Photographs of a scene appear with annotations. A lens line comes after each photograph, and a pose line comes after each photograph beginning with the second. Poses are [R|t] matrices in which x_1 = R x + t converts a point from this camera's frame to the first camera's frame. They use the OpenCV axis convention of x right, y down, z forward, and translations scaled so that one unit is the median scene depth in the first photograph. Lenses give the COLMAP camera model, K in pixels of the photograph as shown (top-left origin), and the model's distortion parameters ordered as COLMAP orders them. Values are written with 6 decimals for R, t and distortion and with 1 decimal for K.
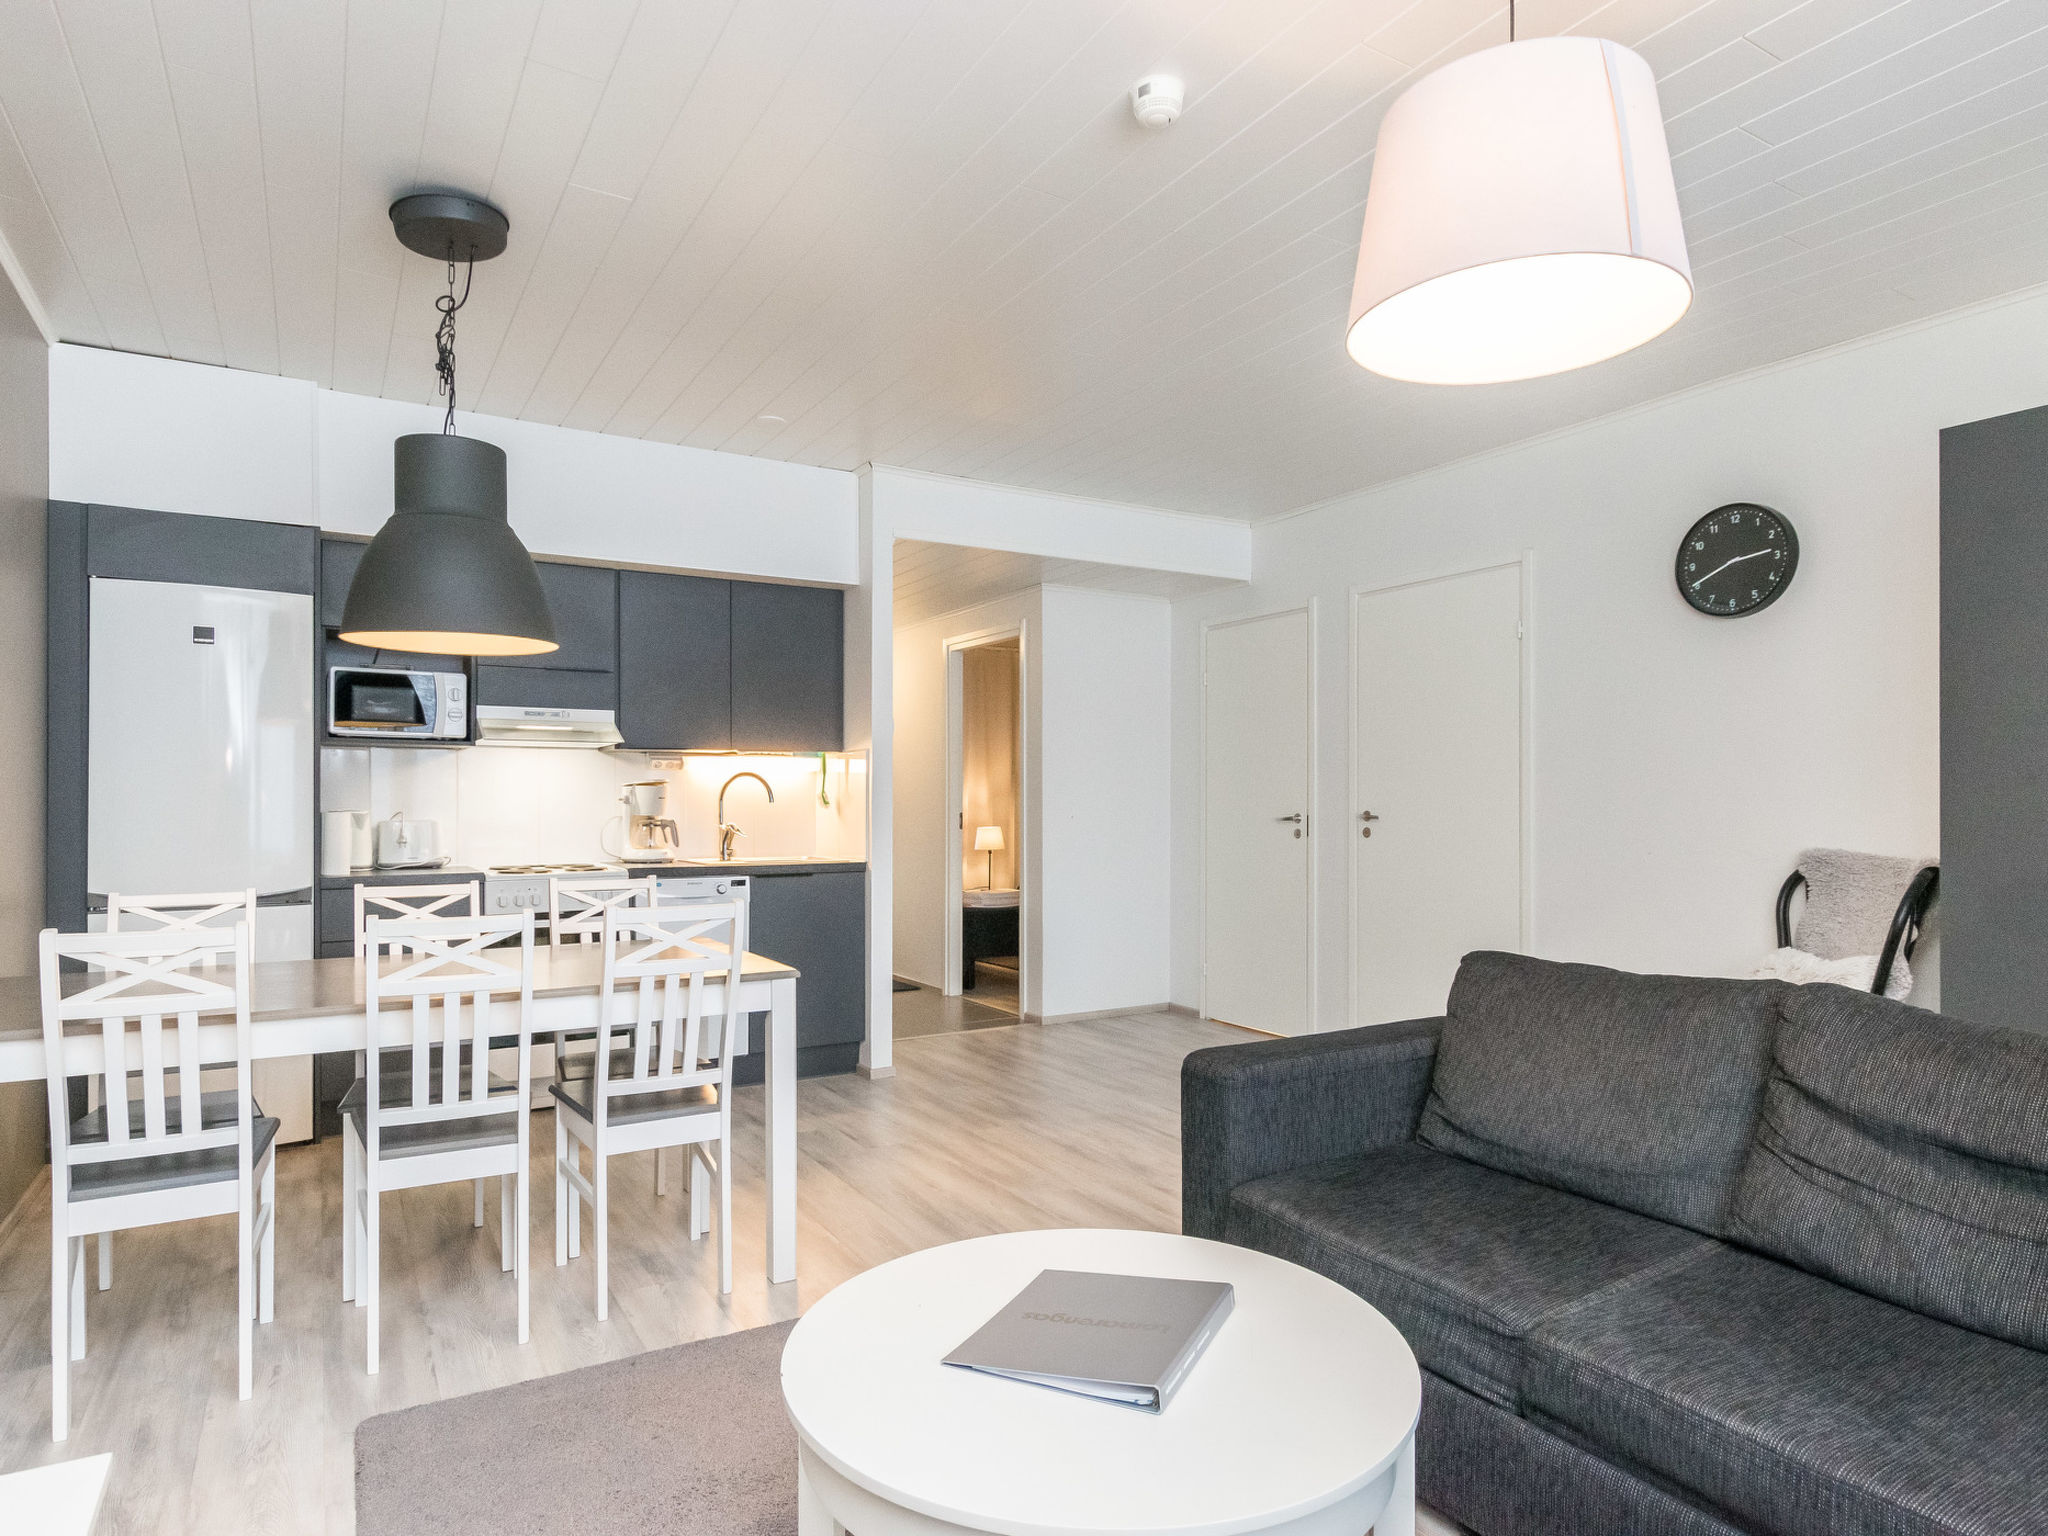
lens RADIAL K [[1181.9, 0, 1027.2], [0, 1181.9, 806.9], [0, 0, 1]] dist [-0.001472, -0.000304]
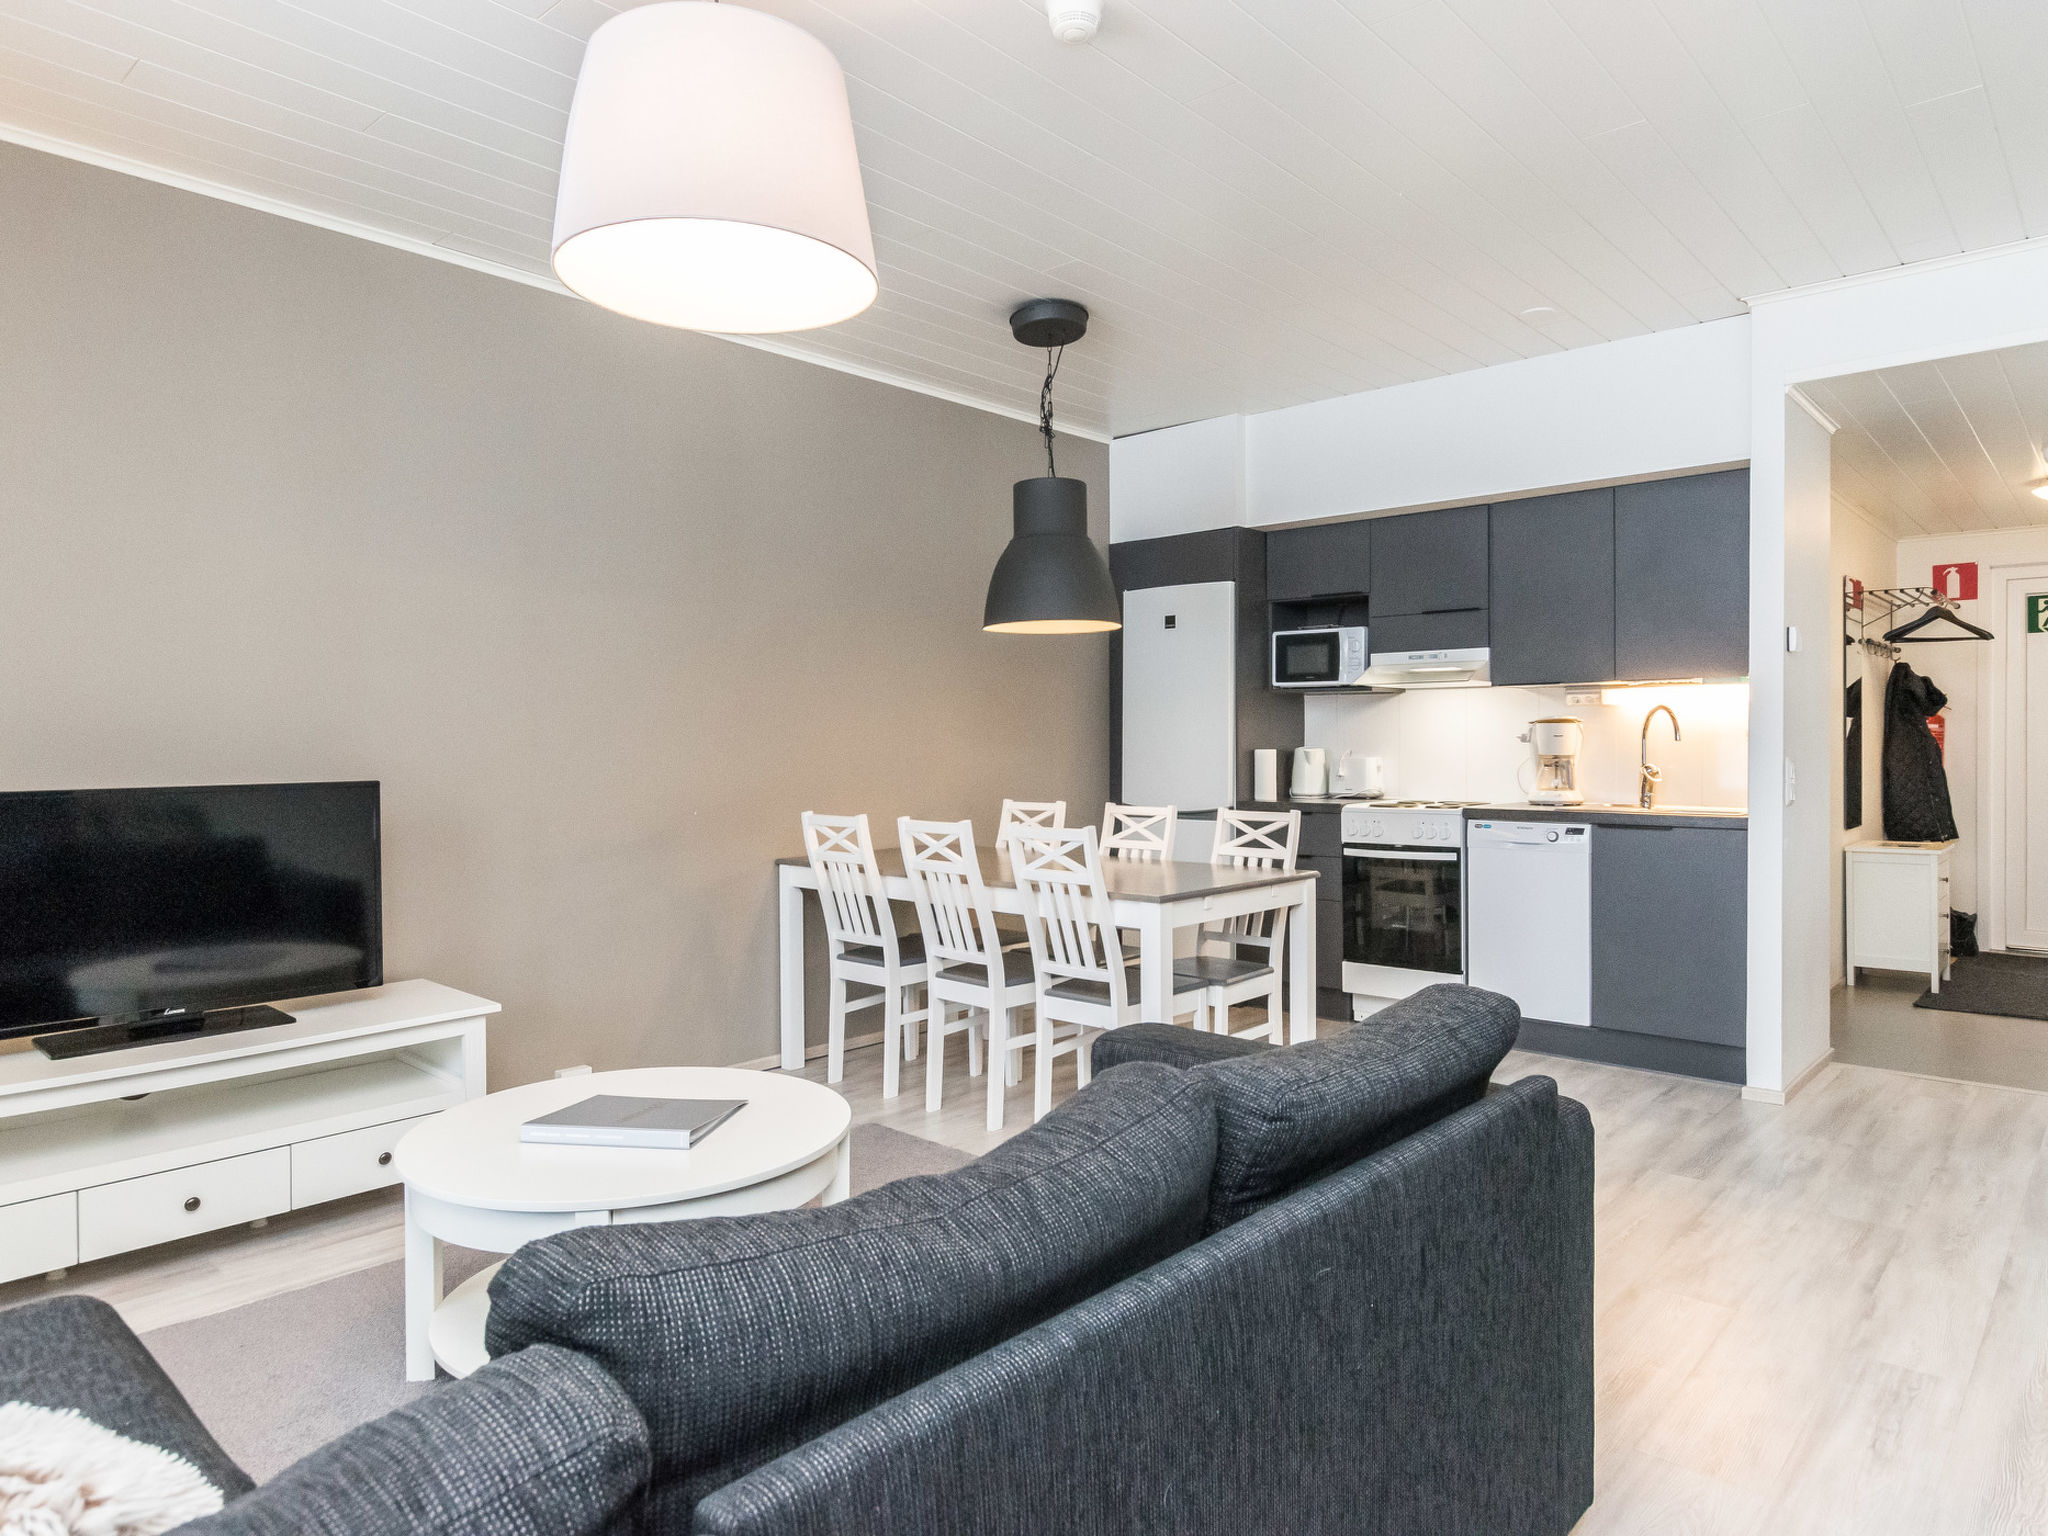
lens RADIAL K [[1243.3, 0, 1034.5], [0, 1243.3, 742.1], [0, 0, 1]] dist [-0.001590, -0.000368]
pose [[0.300583, -0.000709, -0.953755, 0.583081], [0.001463, 0.999999, -0.000283, -0.003492], [0.953755, -0.001311, 0.300584, 0.362913]]
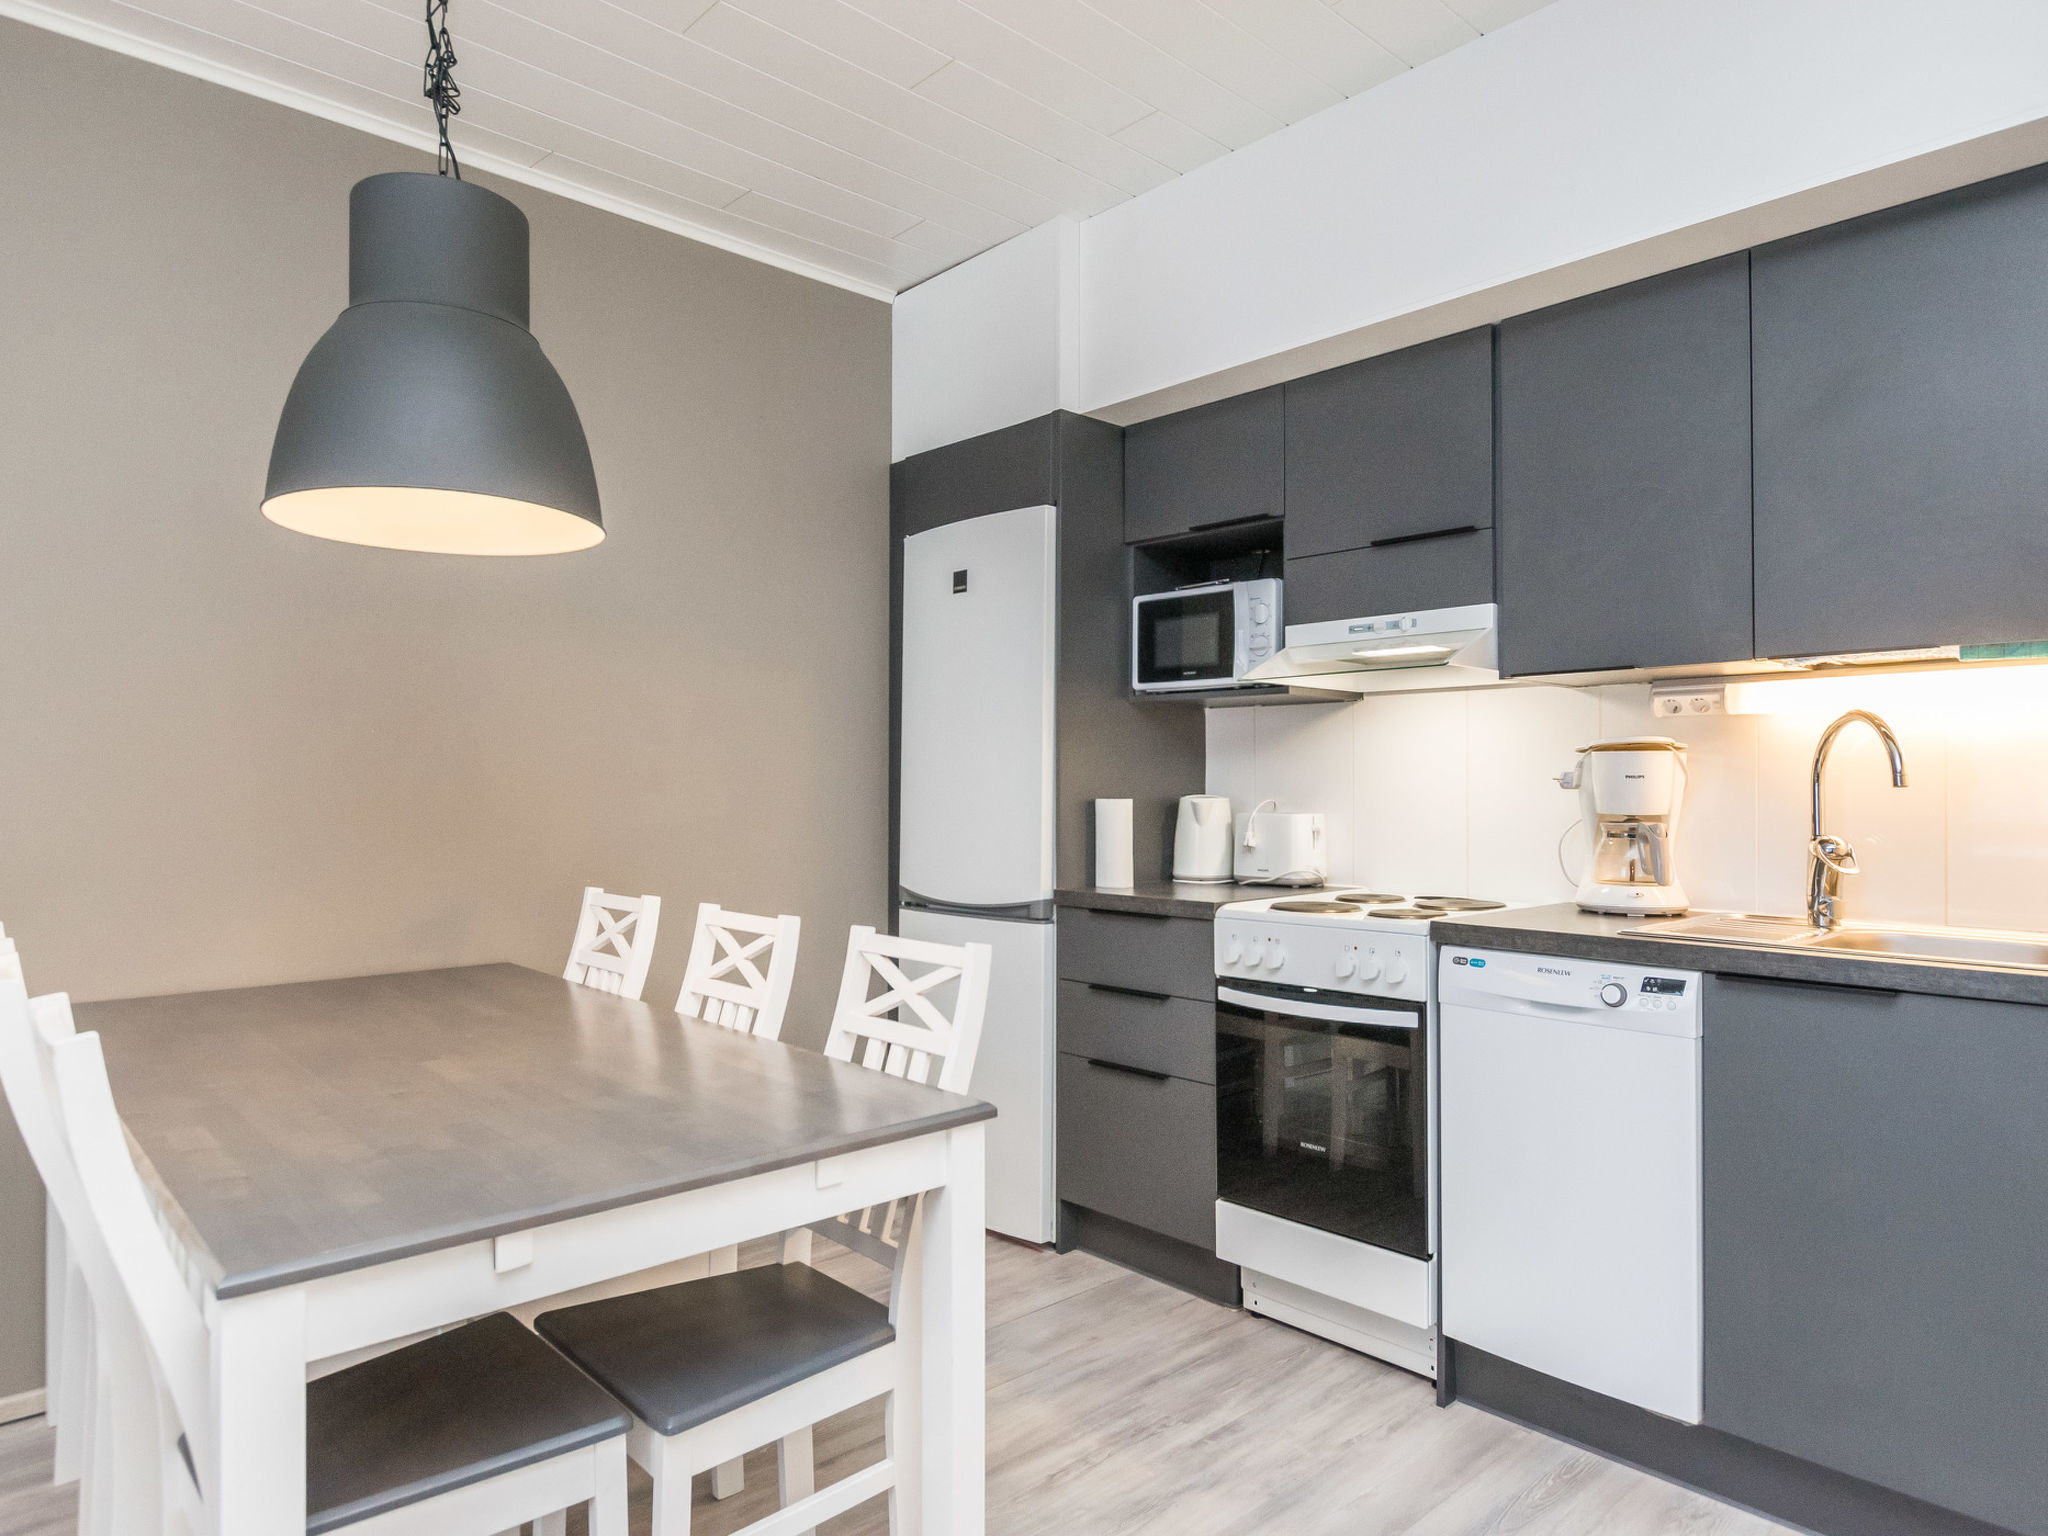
lens RADIAL K [[1240.4, 0, 1024.0], [0, 1240.4, 768.0], [0, 0, 1]] dist [-0.000735, -0.000956]
pose [[0.213756, -0.014930, -0.976773, 0.136337], [-0.004911, 0.999854, -0.016357, -0.001958], [0.976875, 0.008294, 0.213651, 0.767955]]
